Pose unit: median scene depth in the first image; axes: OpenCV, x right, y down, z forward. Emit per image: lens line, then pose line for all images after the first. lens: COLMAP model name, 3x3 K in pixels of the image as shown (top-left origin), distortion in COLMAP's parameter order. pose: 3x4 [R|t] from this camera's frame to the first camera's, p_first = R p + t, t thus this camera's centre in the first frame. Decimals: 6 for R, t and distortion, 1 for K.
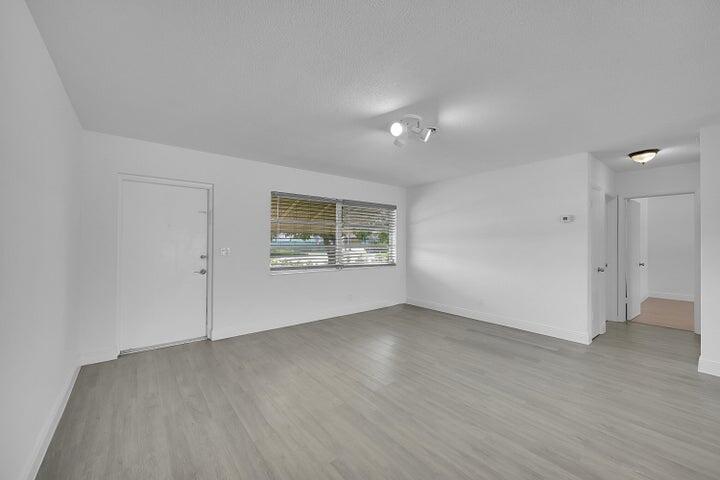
lens RADIAL K [[288.9, 0, 360.0], [0, 288.9, 240.0], [0, 0, 1]] dist [-0.003378, -0.000368]
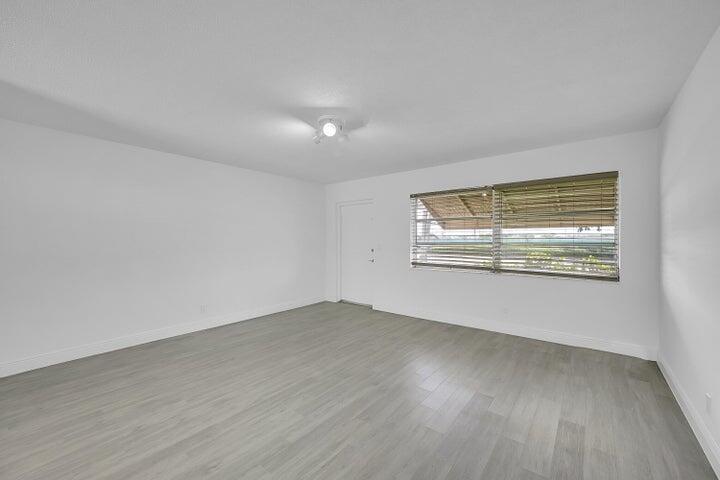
lens RADIAL K [[288.9, 0, 360.0], [0, 288.9, 240.0], [0, 0, 1]] dist [-0.003378, -0.000368]
pose [[0.215036, -0.001044, -0.976606, 1.124784], [0.010198, 0.999947, 0.001177, 0.006093], [0.976553, -0.010212, 0.215035, 0.825748]]
